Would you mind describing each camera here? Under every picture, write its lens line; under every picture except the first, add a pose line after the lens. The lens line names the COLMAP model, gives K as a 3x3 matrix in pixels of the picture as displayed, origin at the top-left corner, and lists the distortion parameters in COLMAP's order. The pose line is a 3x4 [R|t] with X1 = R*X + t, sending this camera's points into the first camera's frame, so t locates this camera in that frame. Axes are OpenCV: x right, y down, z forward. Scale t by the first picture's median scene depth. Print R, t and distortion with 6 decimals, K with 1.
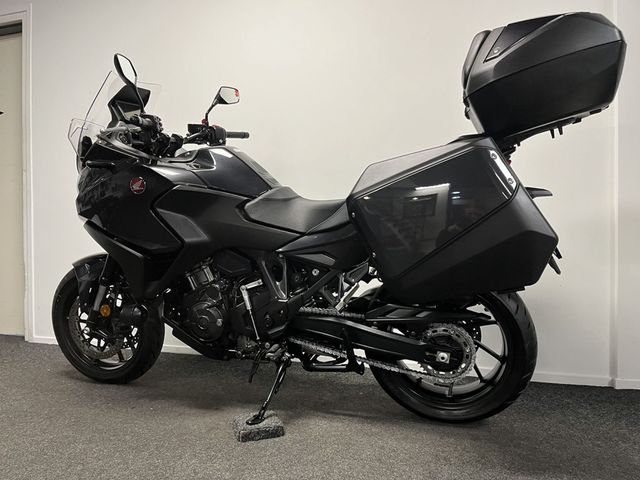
lens RADIAL K [[485.7, 0, 318.2], [0, 485.7, 242.2], [0, 0, 1]] dist [0.041205, -0.046330]
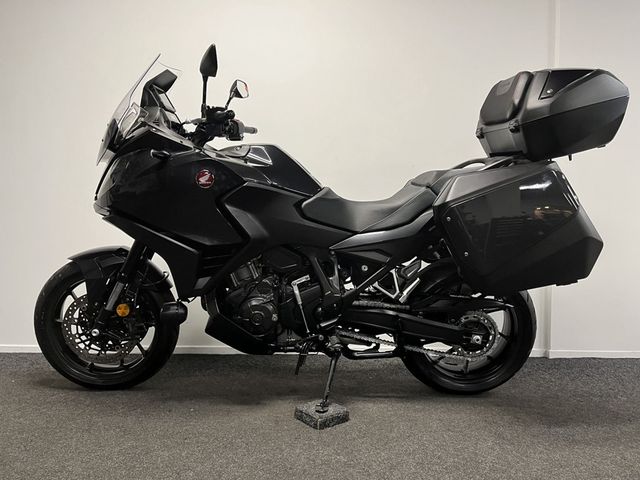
lens RADIAL K [[485.7, 0, 323.0], [0, 485.7, 239.9], [0, 0, 1]] dist [0.041205, -0.046330]
pose [[0.939915, 0.015662, 0.341048, -0.458654], [-0.019614, 0.999774, 0.008144, -0.008030], [-0.340844, -0.014344, 0.940011, 0.010810]]
